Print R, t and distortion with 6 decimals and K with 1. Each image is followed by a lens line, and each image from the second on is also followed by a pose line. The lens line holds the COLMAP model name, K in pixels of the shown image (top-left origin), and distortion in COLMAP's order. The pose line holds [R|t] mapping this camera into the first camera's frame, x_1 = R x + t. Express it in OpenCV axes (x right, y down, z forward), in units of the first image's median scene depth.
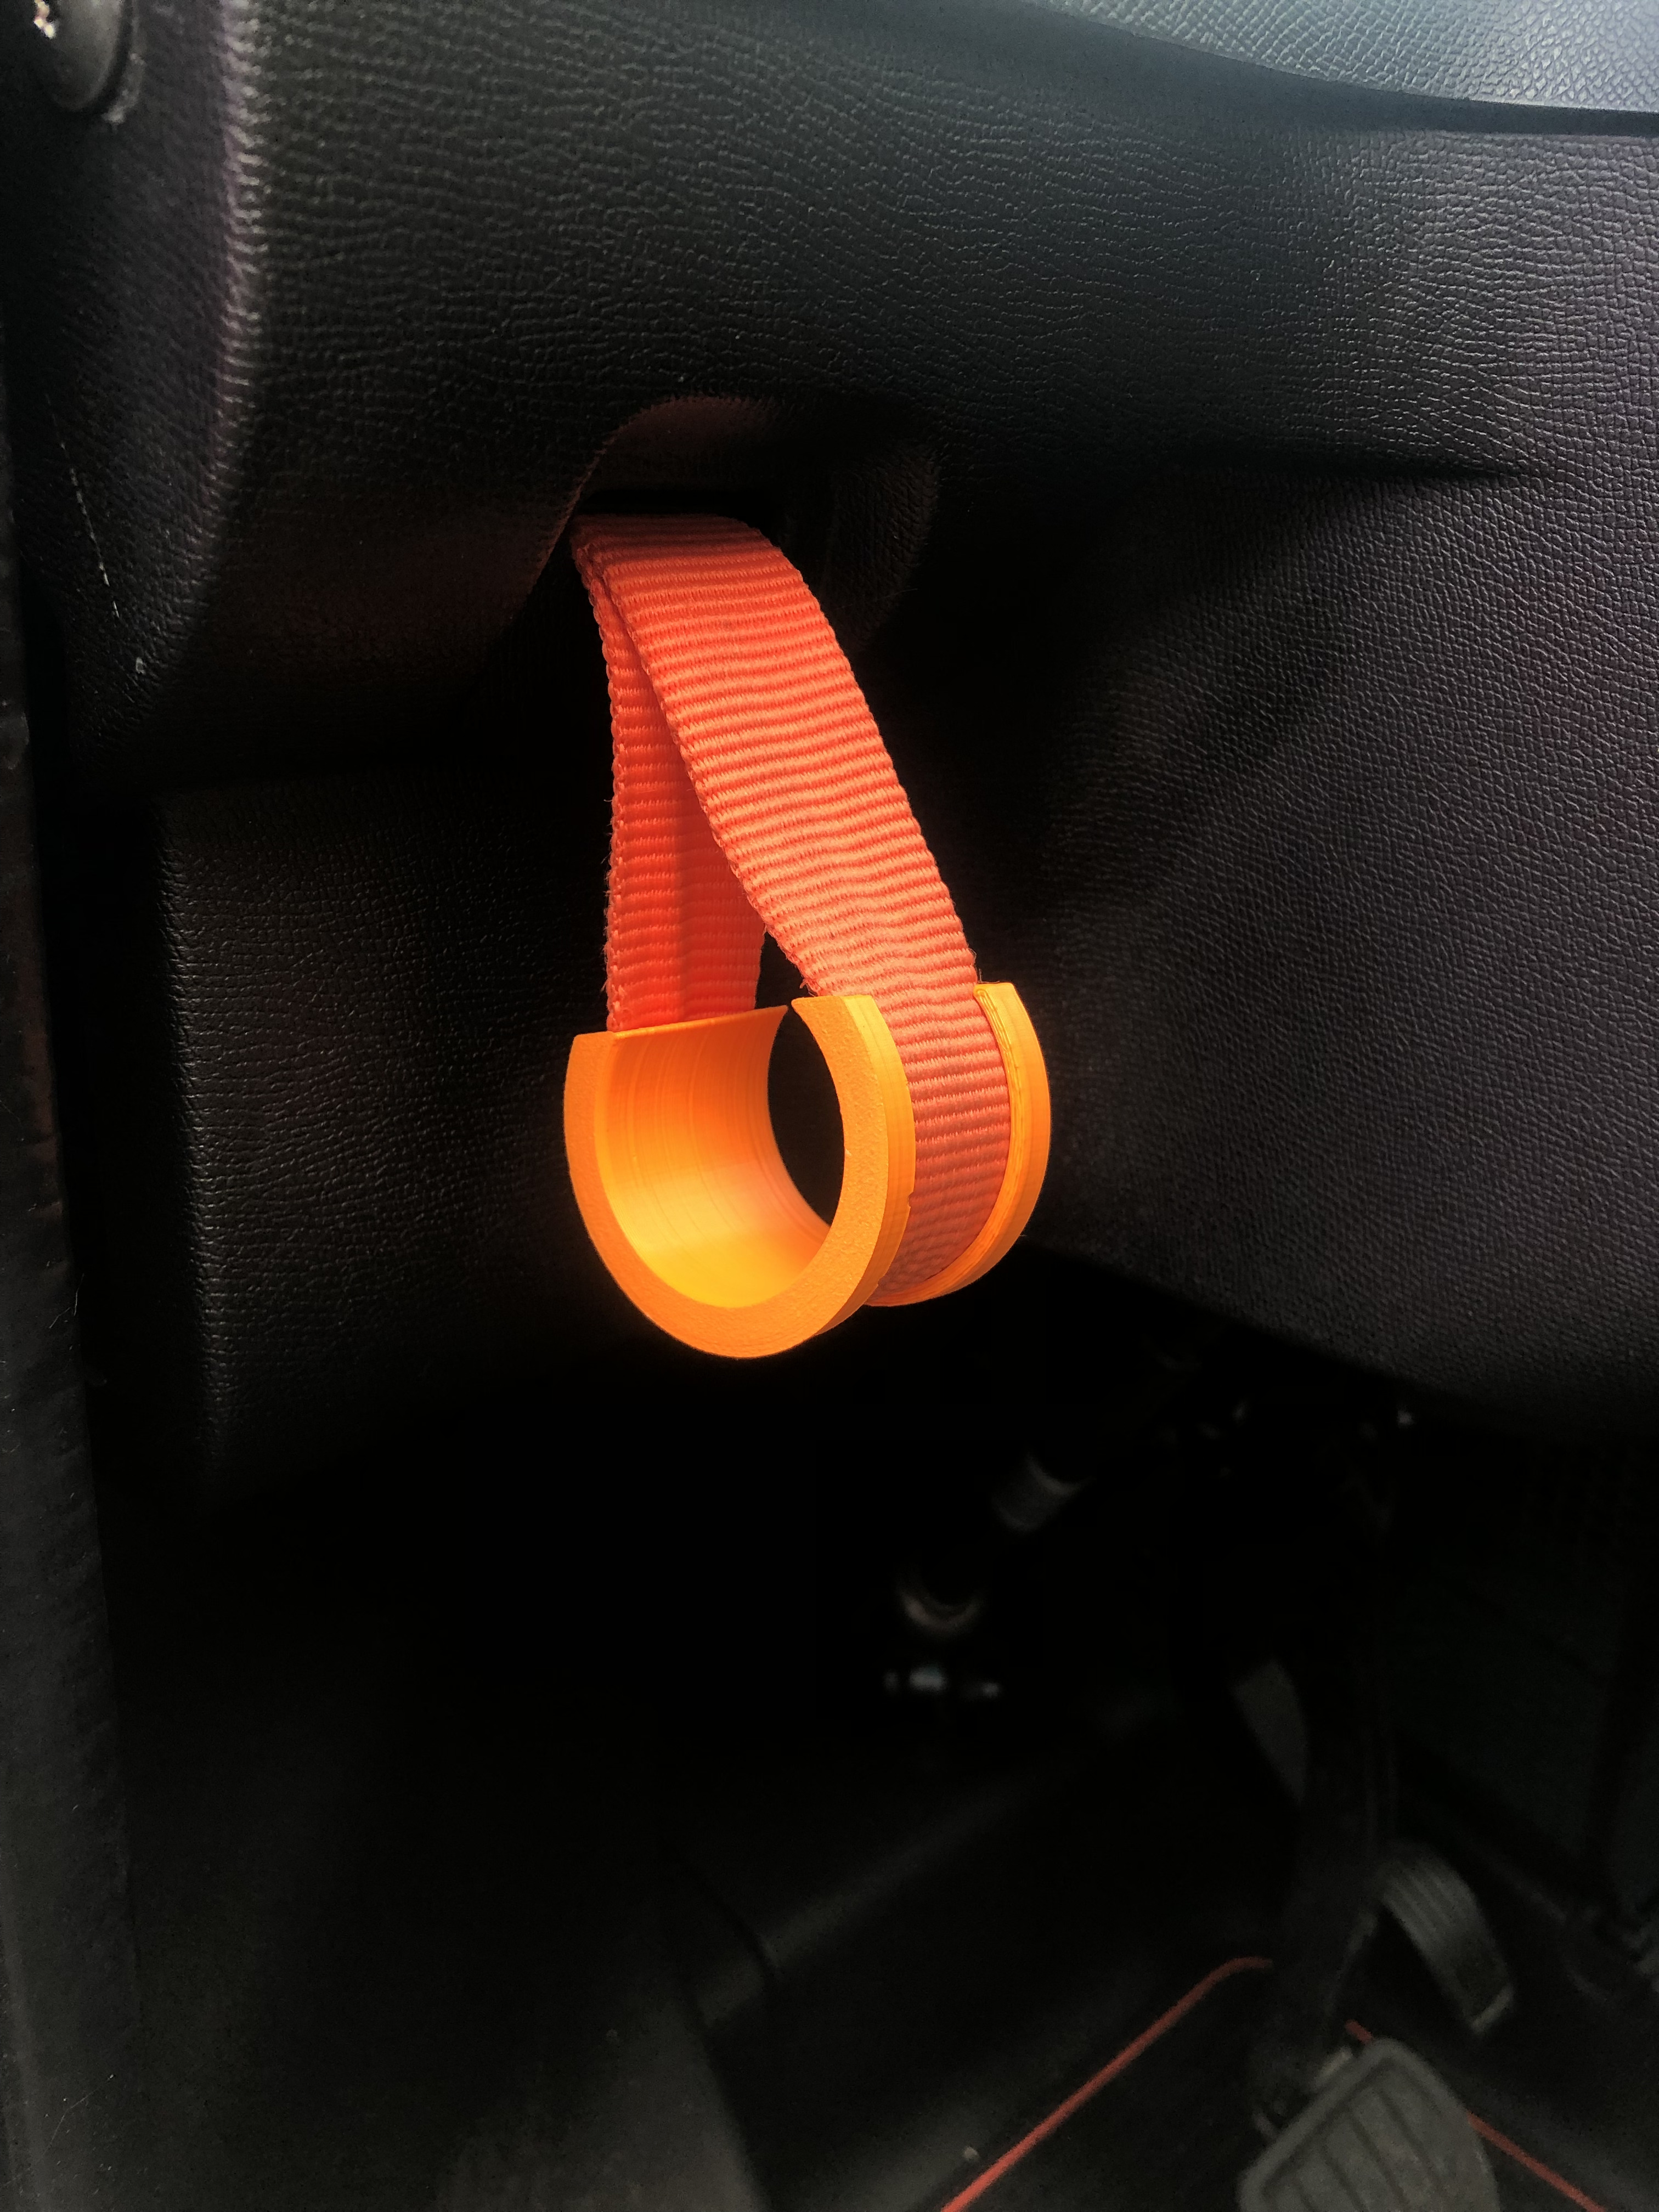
lens RADIAL K [[1820.7, 0, 837.2], [0, 1820.7, 1109.5], [0, 0, 1]] dist [0.004671, -0.025528]
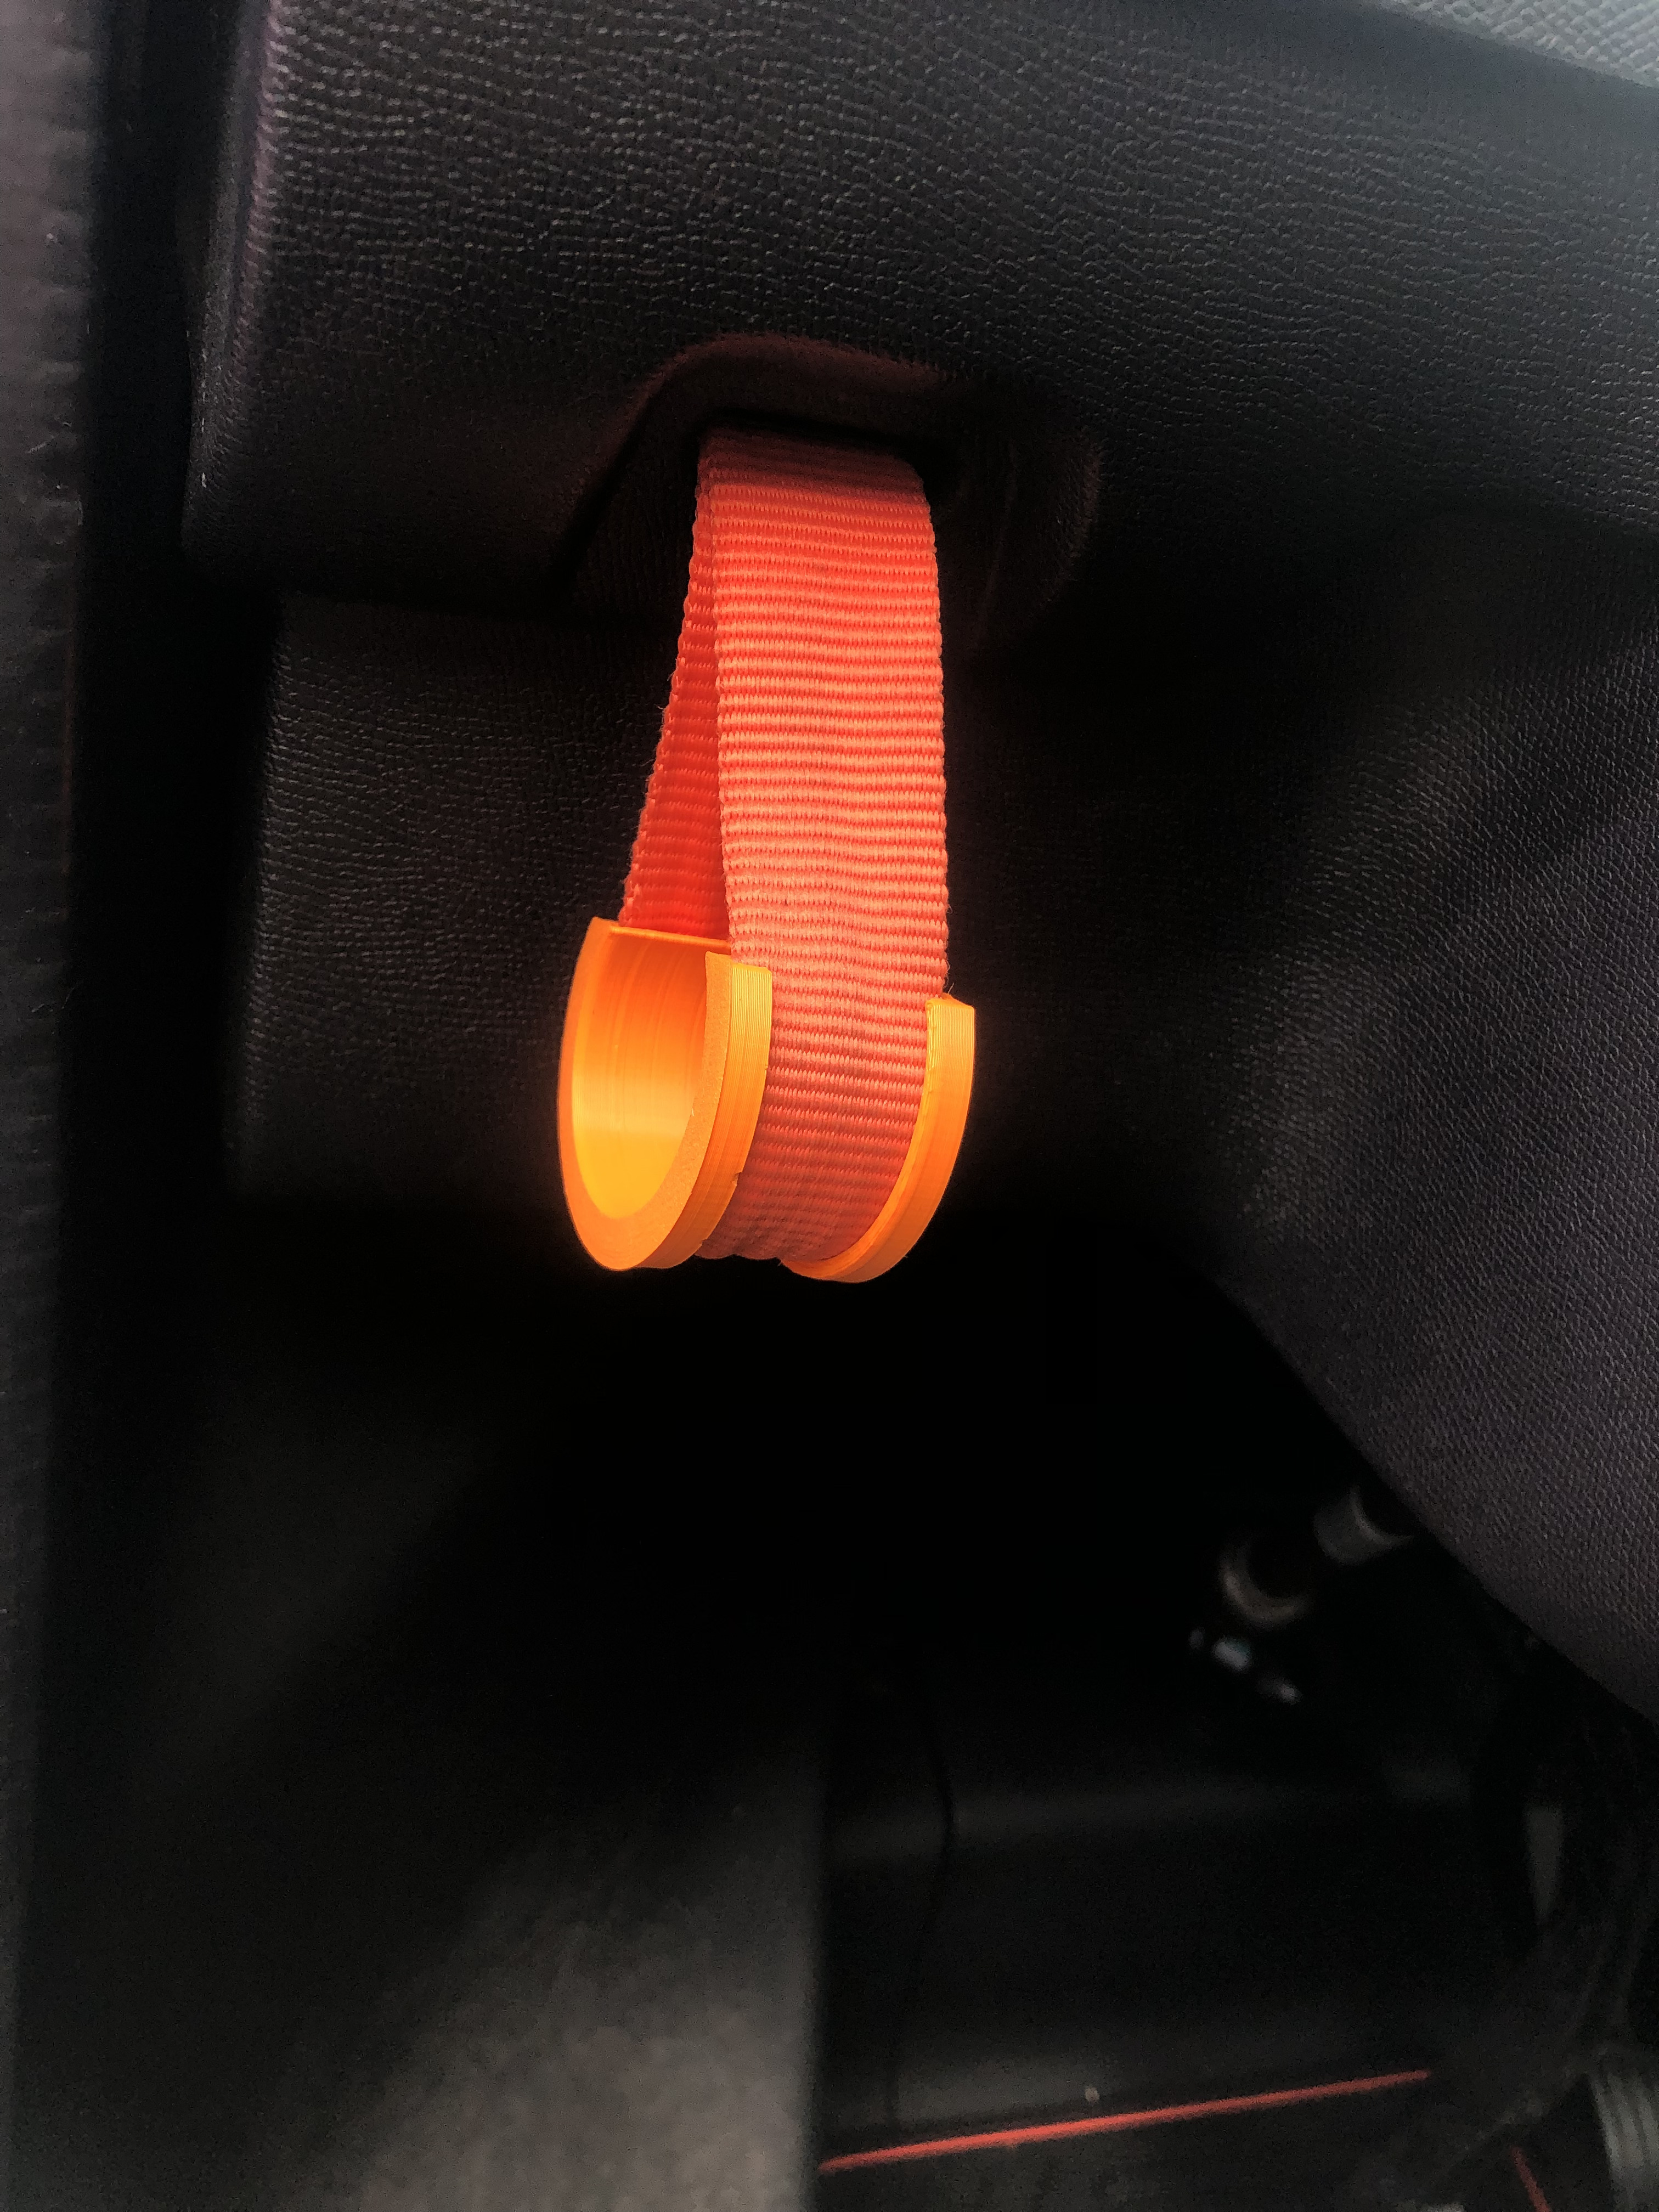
lens RADIAL K [[1820.7, 0, 812.8], [0, 1820.7, 1104.1], [0, 0, 1]] dist [0.004671, -0.025528]
pose [[0.872984, 0.351736, -0.337906, 0.382503], [-0.322141, 0.935977, 0.142029, -0.137835], [0.366229, -0.015136, 0.930402, 0.077707]]
